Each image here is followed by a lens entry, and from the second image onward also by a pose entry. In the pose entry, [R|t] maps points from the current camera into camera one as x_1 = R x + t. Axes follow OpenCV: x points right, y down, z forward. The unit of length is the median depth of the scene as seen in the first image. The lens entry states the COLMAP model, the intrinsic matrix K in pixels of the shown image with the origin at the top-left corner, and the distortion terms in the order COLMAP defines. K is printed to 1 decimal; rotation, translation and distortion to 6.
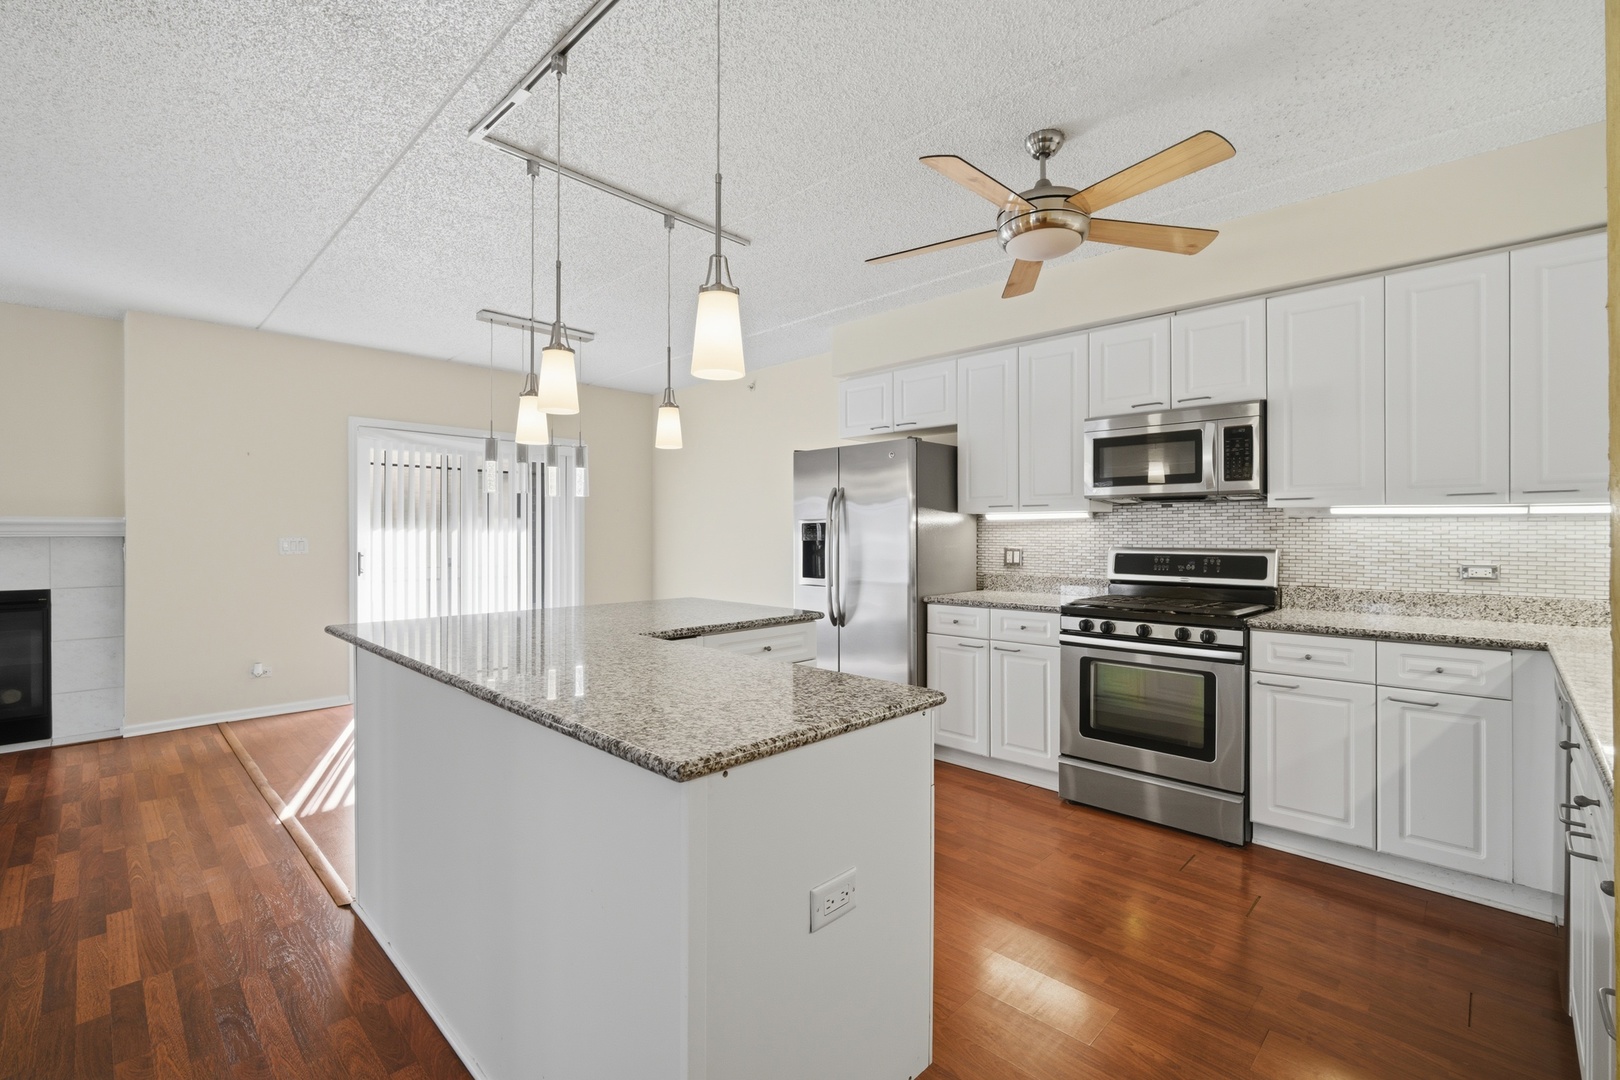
lens RADIAL K [[707.6, 0, 812.5], [0, 707.6, 533.1], [0, 0, 1]] dist [-0.005877, 0.000931]
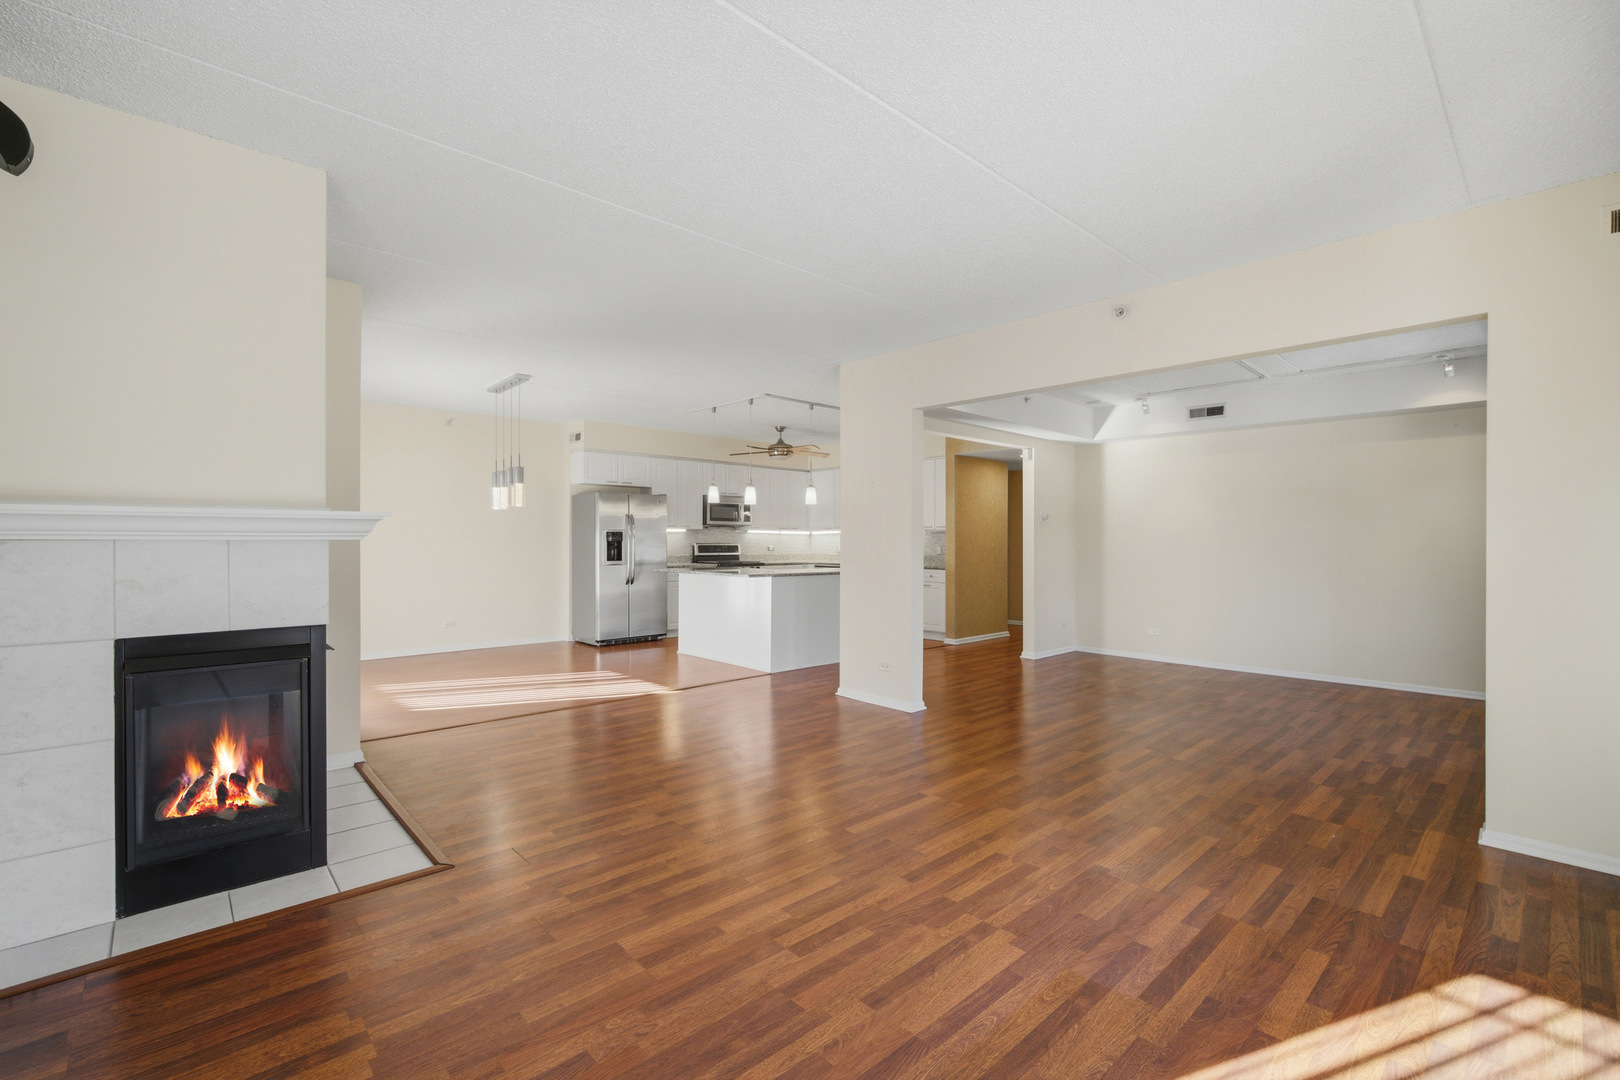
lens RADIAL K [[693.8, 0, 812.2], [0, 693.8, 539.3], [0, 0, 1]] dist [-0.024045, 0.000991]
pose [[0.037772, 0.001187, 0.999286, -2.380287], [-0.001292, 0.999999, -0.001139, 0.009800], [-0.999286, -0.001248, 0.037774, 0.533839]]
